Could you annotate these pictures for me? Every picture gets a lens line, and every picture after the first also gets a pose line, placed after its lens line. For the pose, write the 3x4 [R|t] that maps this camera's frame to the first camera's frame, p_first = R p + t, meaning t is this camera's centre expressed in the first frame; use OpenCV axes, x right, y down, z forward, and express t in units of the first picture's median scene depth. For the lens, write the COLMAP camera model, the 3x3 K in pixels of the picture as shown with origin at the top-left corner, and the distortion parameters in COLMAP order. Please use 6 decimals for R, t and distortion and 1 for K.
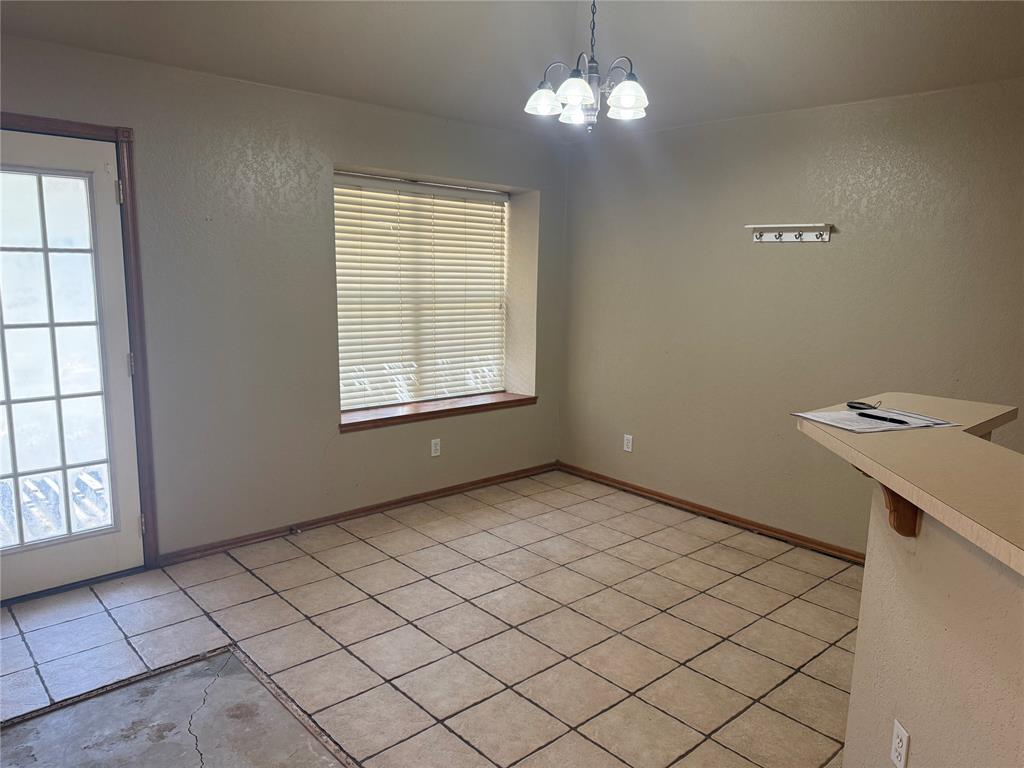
lens RADIAL K [[715.3, 0, 544.4], [0, 715.3, 389.0], [0, 0, 1]] dist [0.158026, -0.198199]
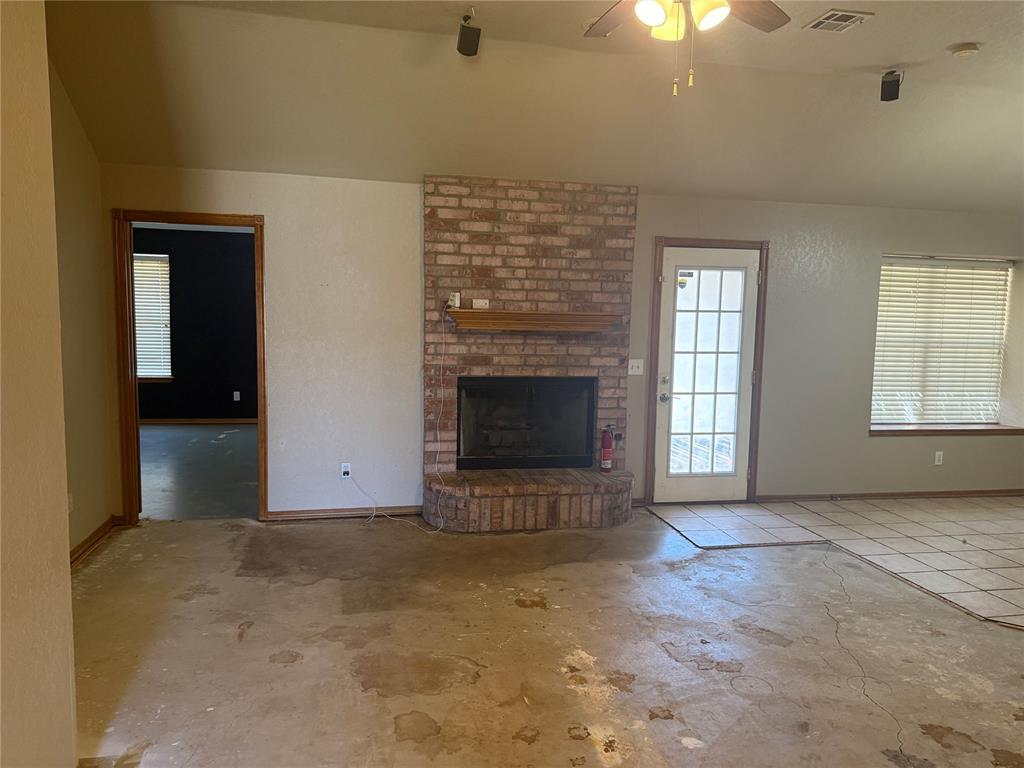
lens RADIAL K [[715.3, 0, 544.4], [0, 715.3, 389.0], [0, 0, 1]] dist [0.158026, -0.198199]
pose [[0.856431, 0.053860, -0.513444, -0.095329], [-0.093642, 0.994252, -0.051900, 0.103197], [0.507697, 0.092528, 0.856552, -0.558989]]
